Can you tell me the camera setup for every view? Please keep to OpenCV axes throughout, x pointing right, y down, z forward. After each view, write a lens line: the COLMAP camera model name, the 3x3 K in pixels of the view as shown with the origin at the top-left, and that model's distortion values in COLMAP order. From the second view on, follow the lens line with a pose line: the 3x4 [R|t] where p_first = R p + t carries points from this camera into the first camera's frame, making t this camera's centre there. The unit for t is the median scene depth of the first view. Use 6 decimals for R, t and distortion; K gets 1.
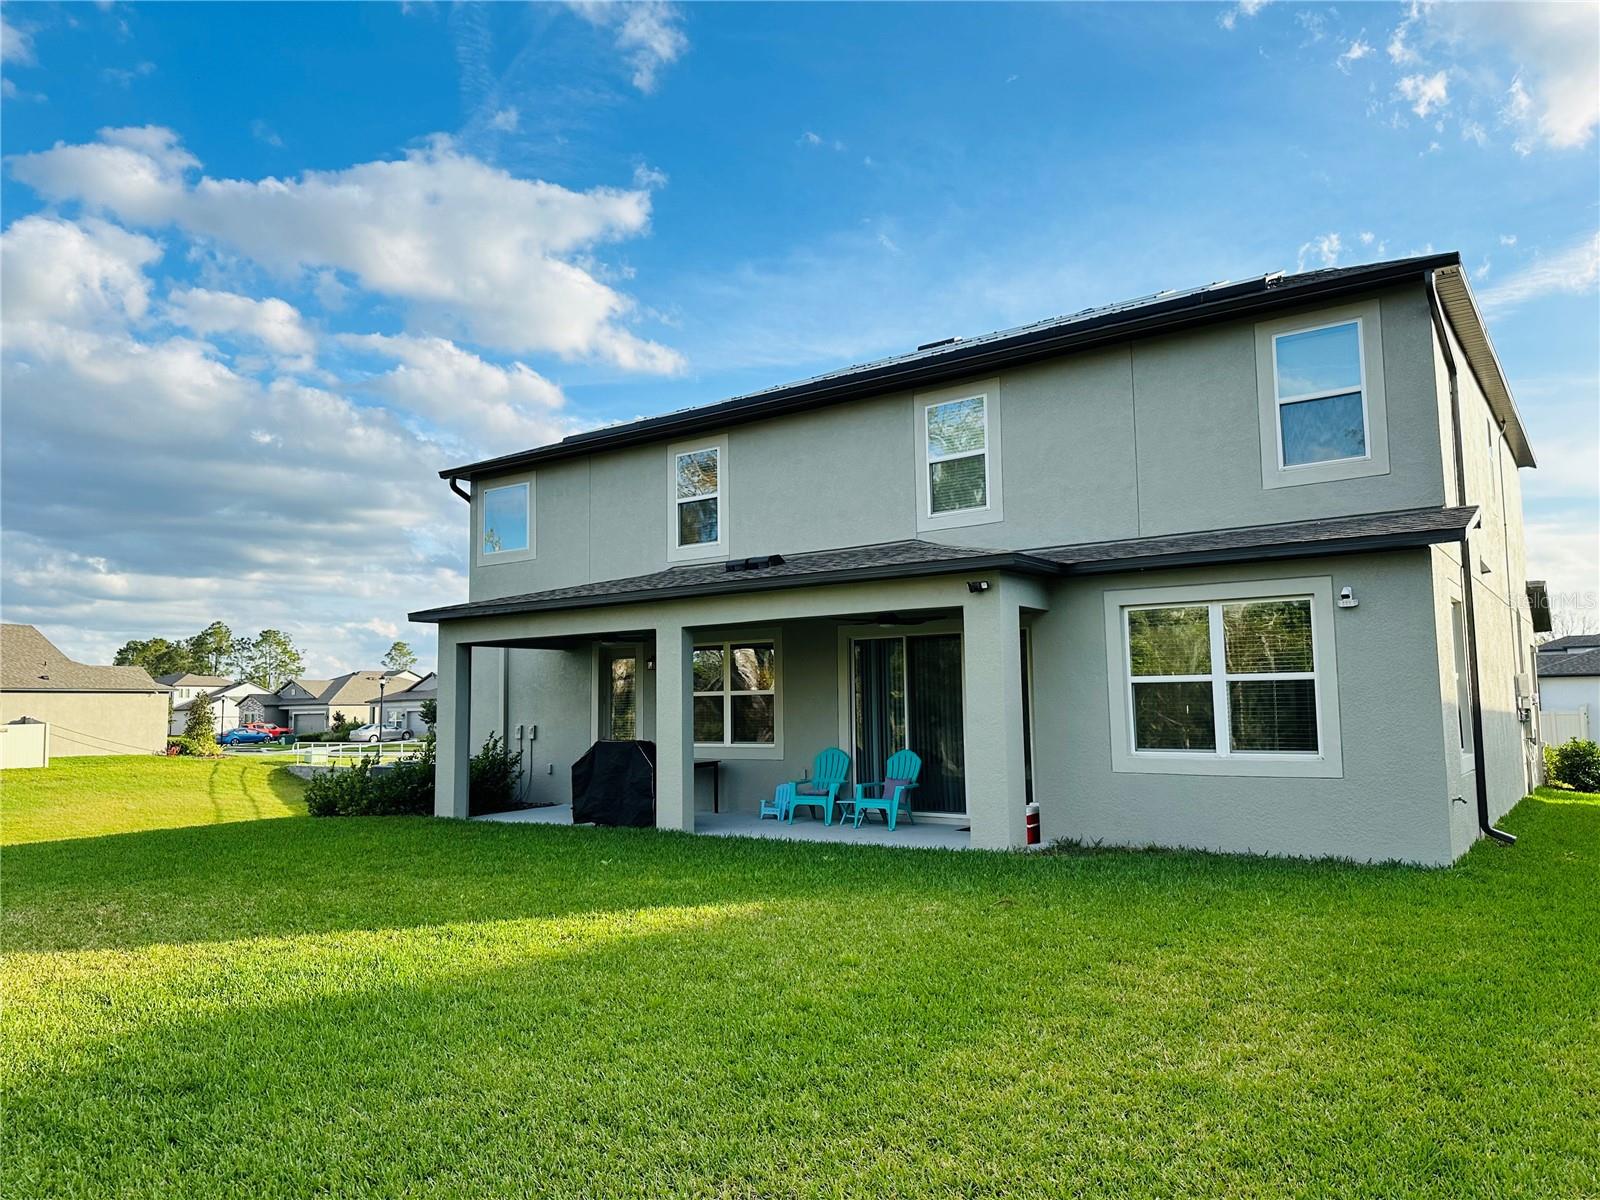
lens RADIAL K [[1133.1, 0, 794.4], [0, 1133.1, 599.7], [0, 0, 1]] dist [0.052421, -0.059178]
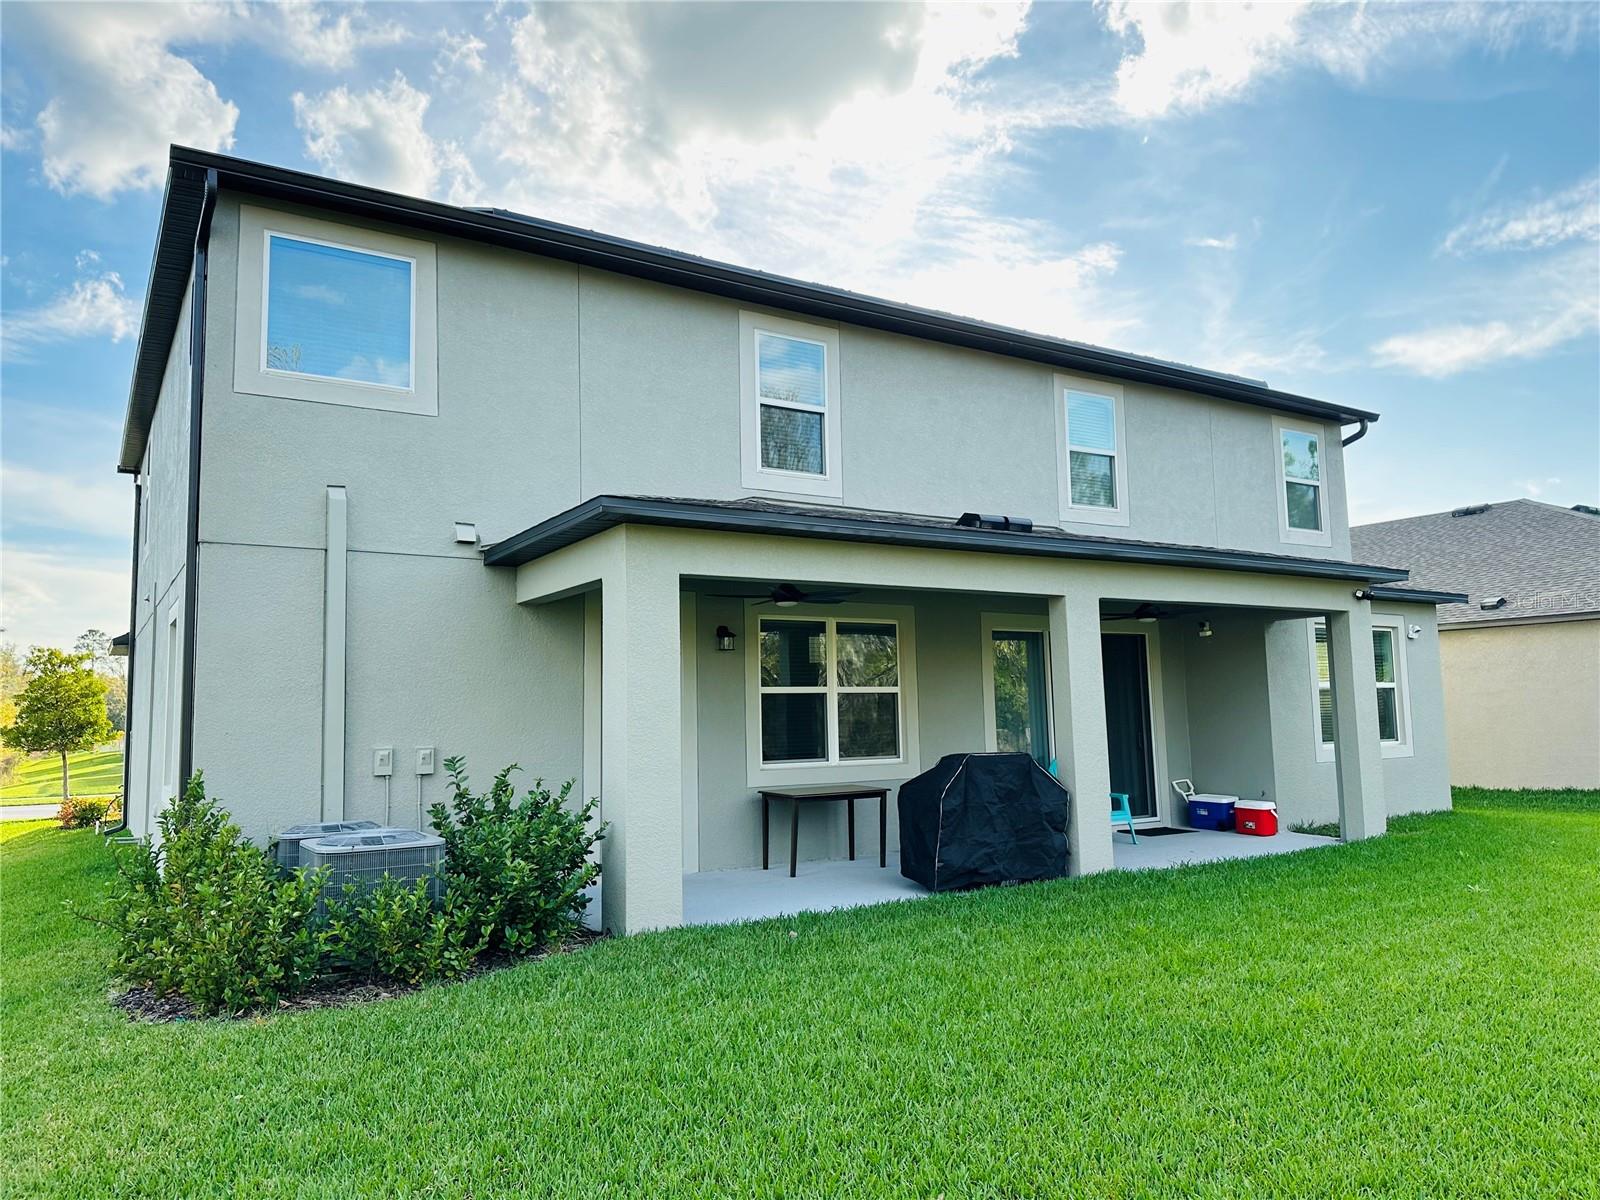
lens RADIAL K [[1133.1, 0, 794.4], [0, 1133.1, 599.7], [0, 0, 1]] dist [0.052421, -0.059178]
pose [[0.358710, 0.102967, 0.927753, -0.728504], [-0.076912, 0.993778, -0.080557, 0.084898], [-0.930275, -0.042459, 0.364397, 0.763805]]
